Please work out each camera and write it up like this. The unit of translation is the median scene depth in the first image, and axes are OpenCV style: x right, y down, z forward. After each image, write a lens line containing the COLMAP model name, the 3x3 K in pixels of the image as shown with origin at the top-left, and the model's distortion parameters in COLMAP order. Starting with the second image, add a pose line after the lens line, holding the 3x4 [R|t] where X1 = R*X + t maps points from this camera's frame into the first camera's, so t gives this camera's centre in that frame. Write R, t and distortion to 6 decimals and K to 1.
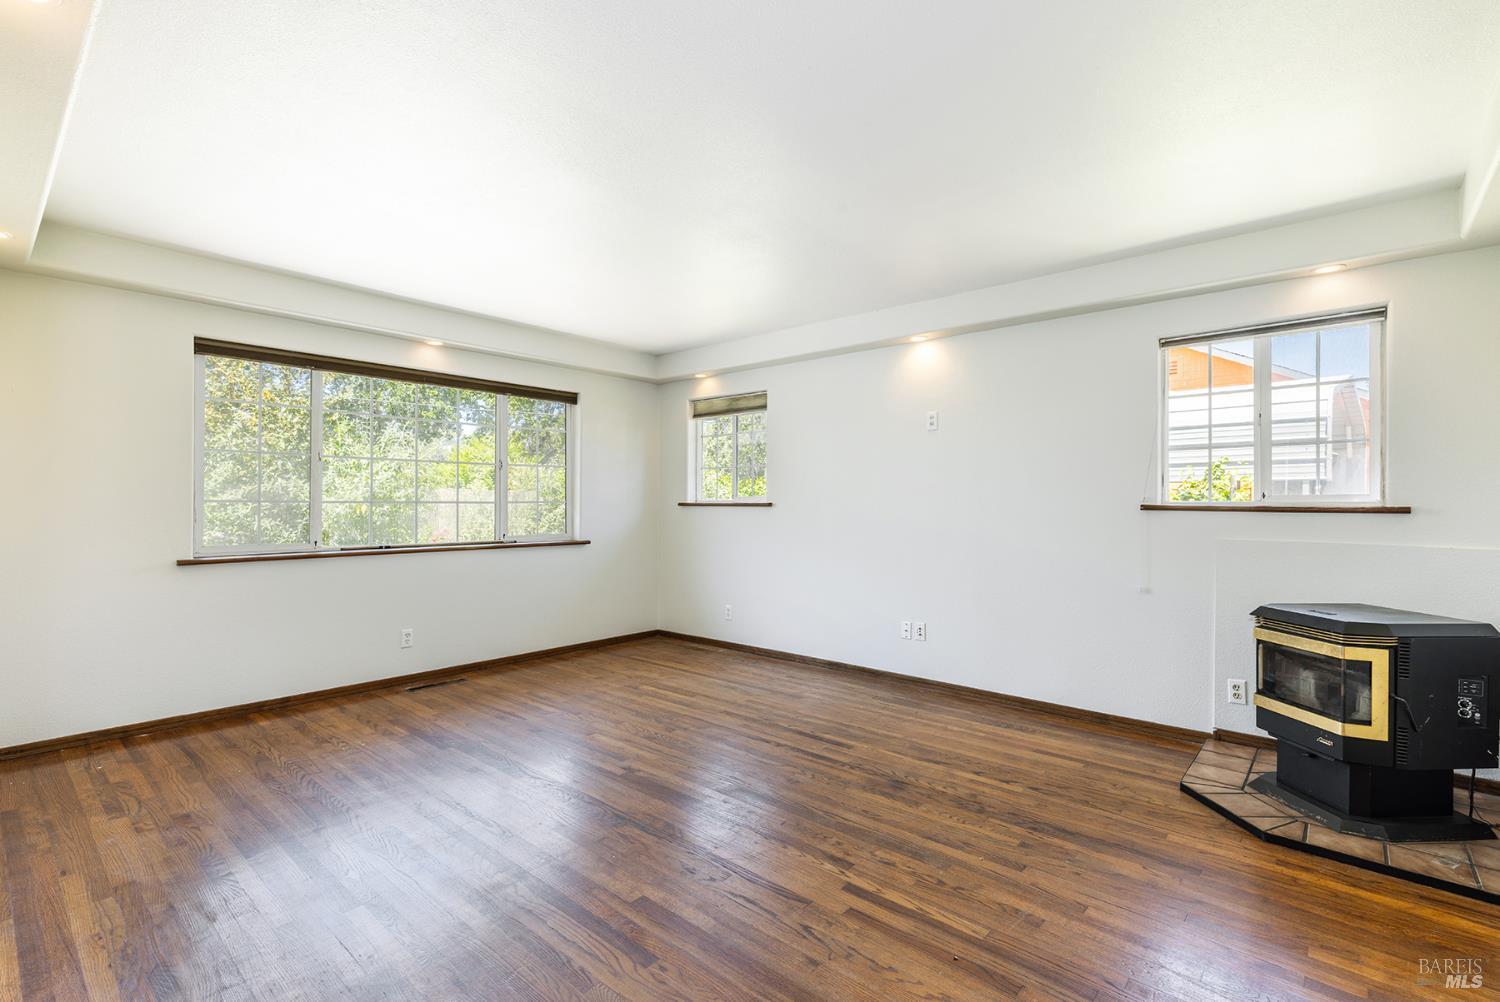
lens RADIAL K [[674.0, 0, 750.4], [0, 674.0, 502.3], [0, 0, 1]] dist [0.011354, -0.001458]
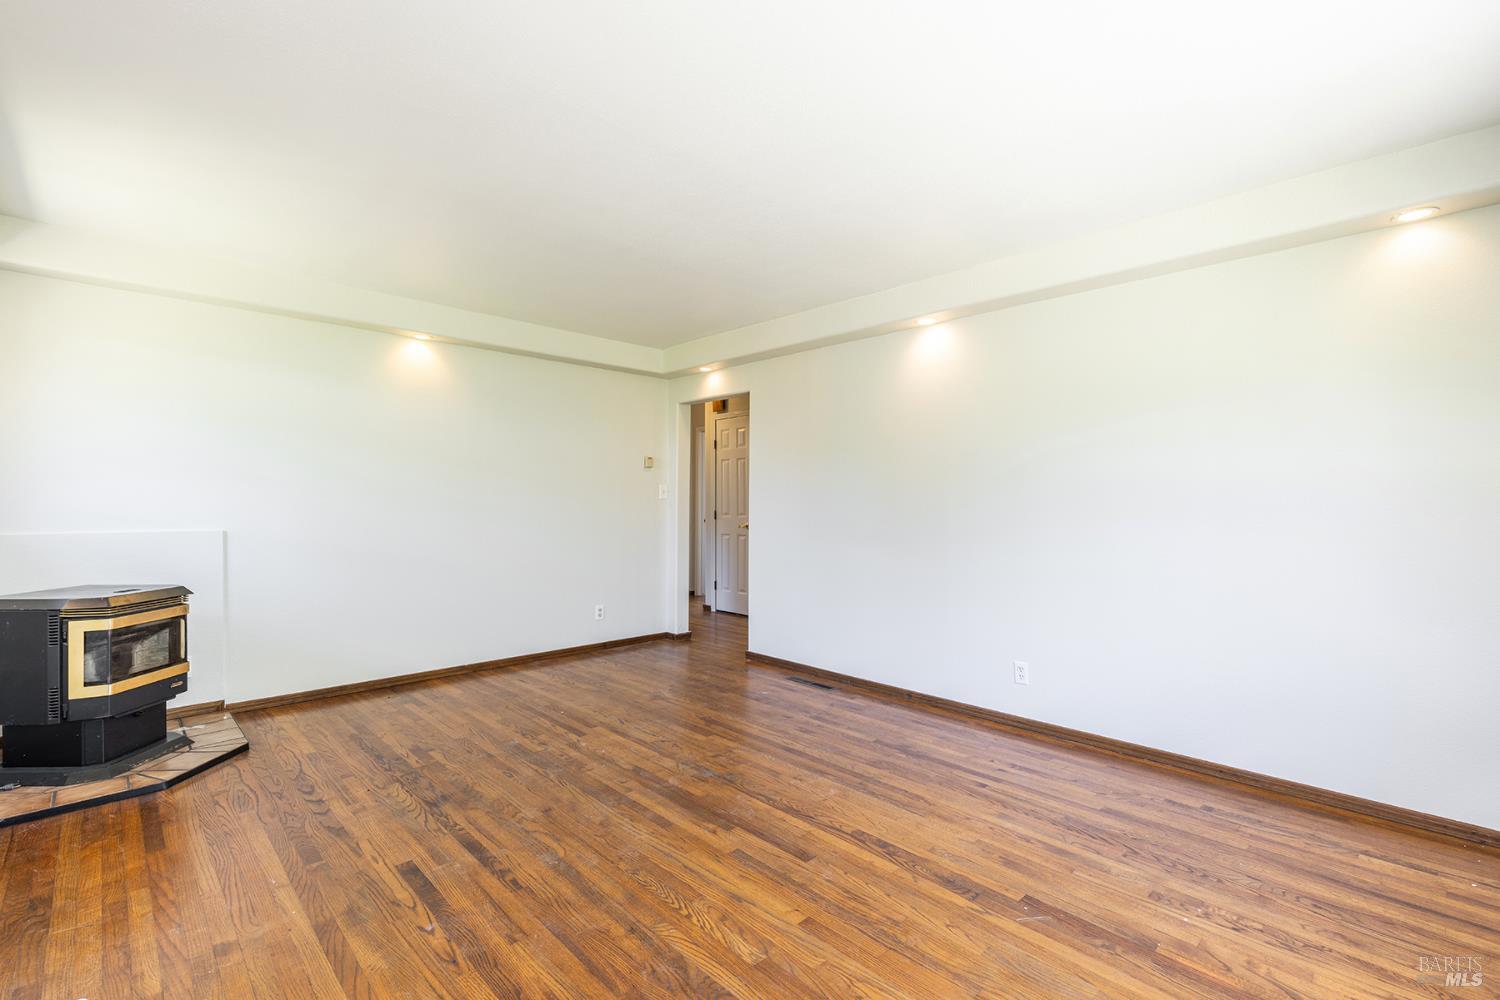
lens RADIAL K [[674.0, 0, 752.9], [0, 674.0, 502.2], [0, 0, 1]] dist [0.011354, -0.001458]
pose [[-0.996704, -0.009803, 0.080525, -0.219395], [-0.009689, 0.999951, 0.001802, -0.001983], [-0.080539, 0.001016, -0.996751, 1.449093]]
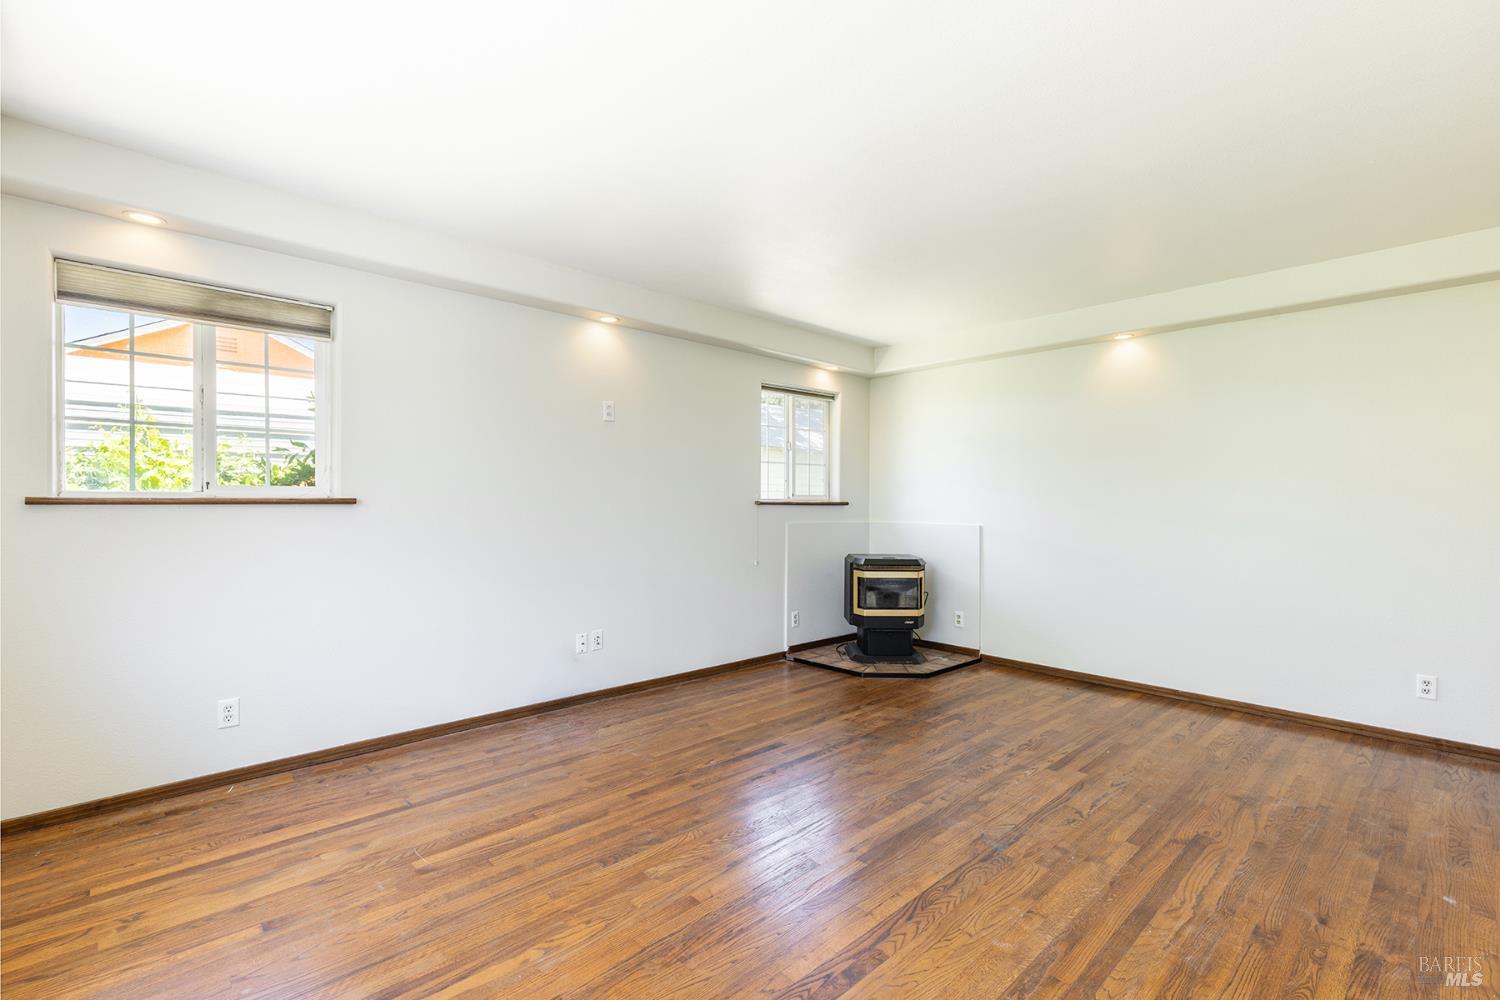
lens RADIAL K [[674.0, 0, 754.7], [0, 674.0, 499.8], [0, 0, 1]] dist [0.011354, -0.001458]
pose [[0.099856, -0.002864, 0.994998, -0.753041], [-0.006532, 0.999972, 0.003533, -0.003195], [-0.994980, -0.006853, 0.099834, 0.830521]]
